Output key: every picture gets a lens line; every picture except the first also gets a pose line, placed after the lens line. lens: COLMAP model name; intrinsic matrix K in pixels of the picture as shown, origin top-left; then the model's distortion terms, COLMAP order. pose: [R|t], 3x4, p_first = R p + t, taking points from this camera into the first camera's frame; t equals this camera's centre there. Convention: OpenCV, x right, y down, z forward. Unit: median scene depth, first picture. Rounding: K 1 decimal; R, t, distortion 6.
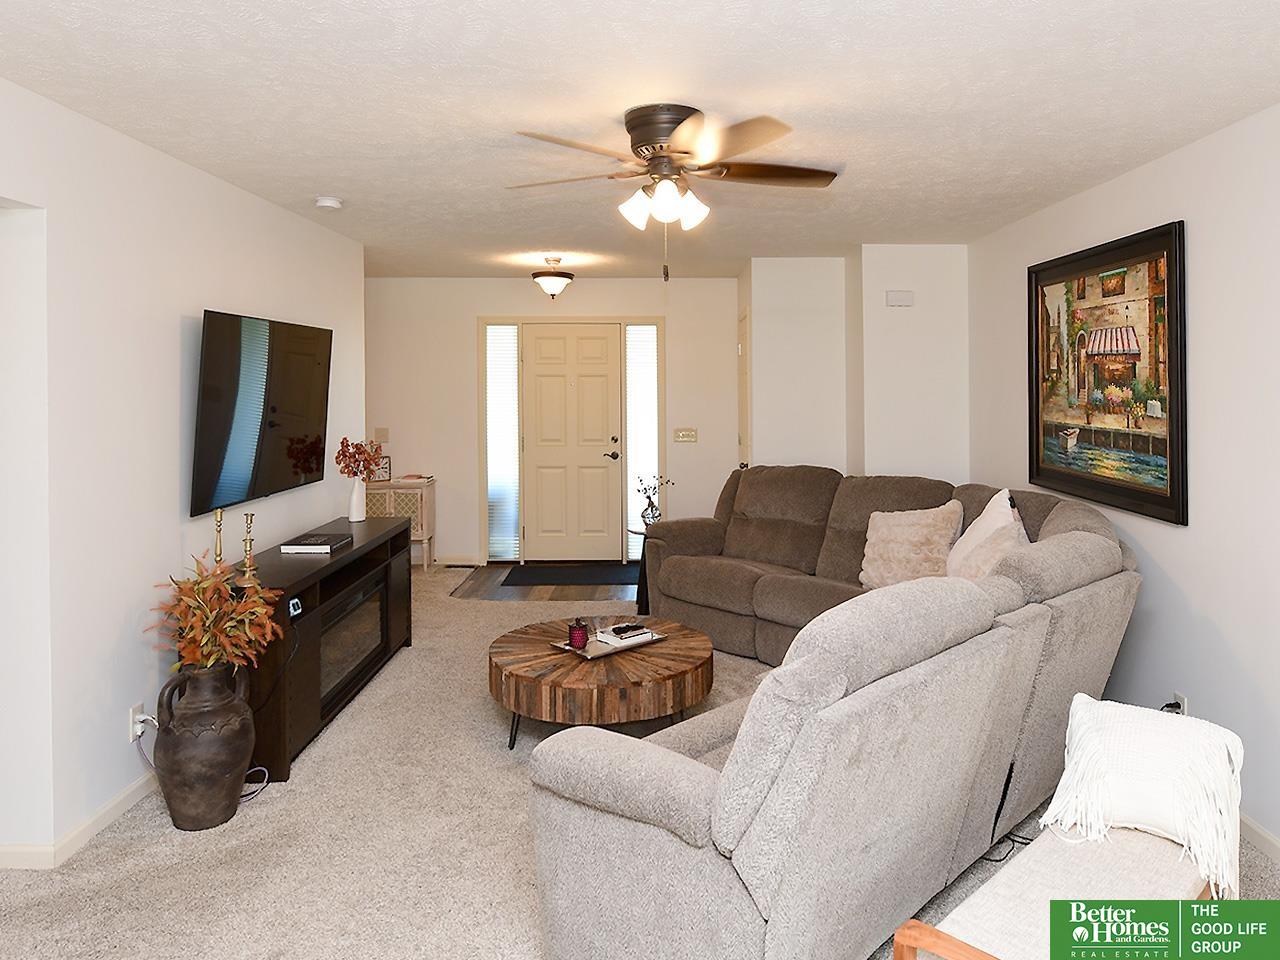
lens RADIAL K [[818.1, 0, 643.0], [0, 818.1, 478.6], [0, 0, 1]] dist [0.003104, 0.000140]
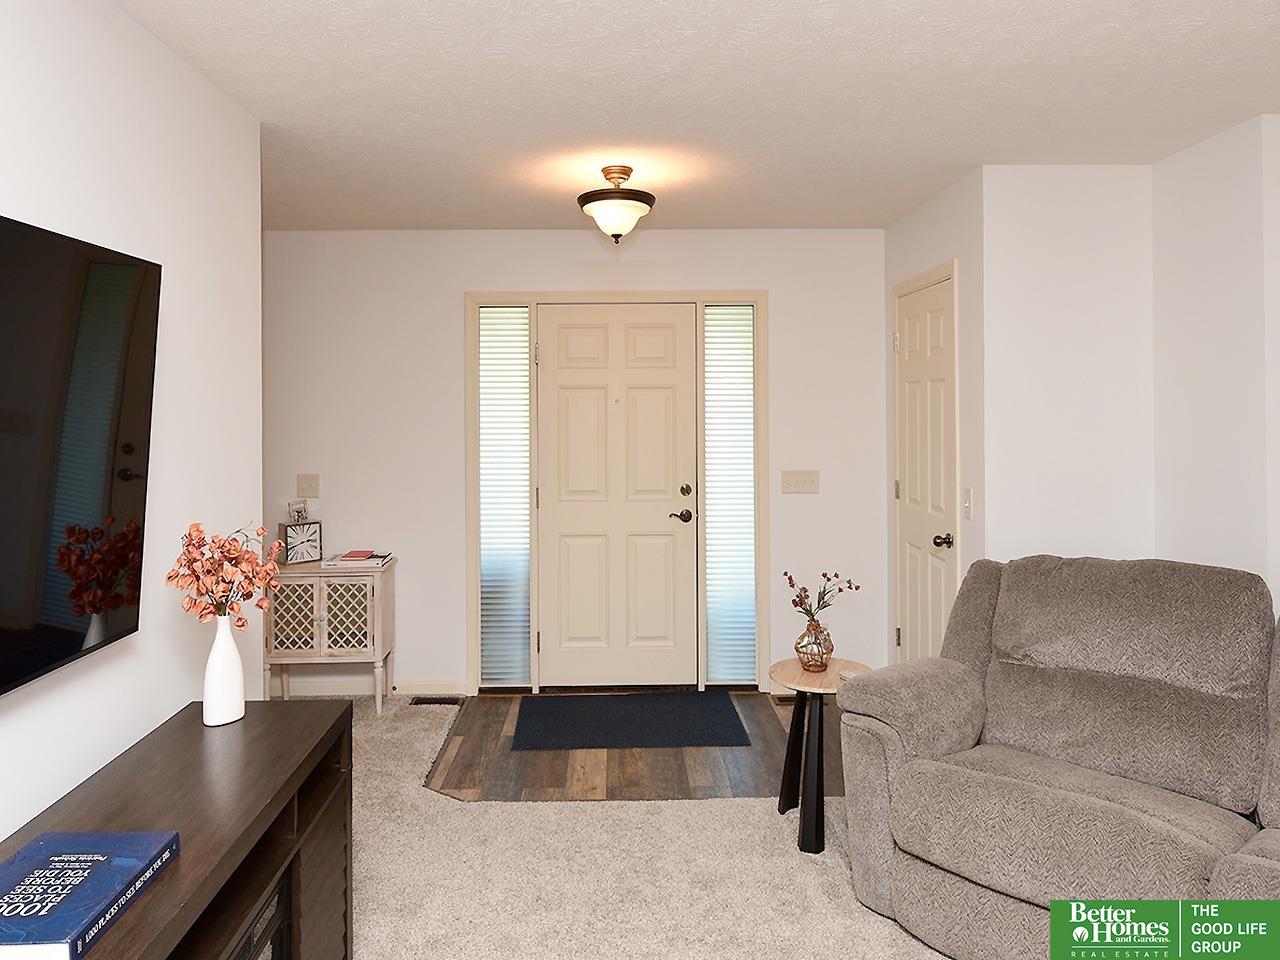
lens RADIAL K [[976.6, 0, 638.3], [0, 976.6, 480.2], [0, 0, 1]] dist [0.002530, -0.000805]
pose [[0.999951, -0.008879, 0.004312, -0.077170], [0.009037, 0.999231, -0.038151, -0.028855], [-0.003969, 0.038188, 0.999263, 0.276293]]
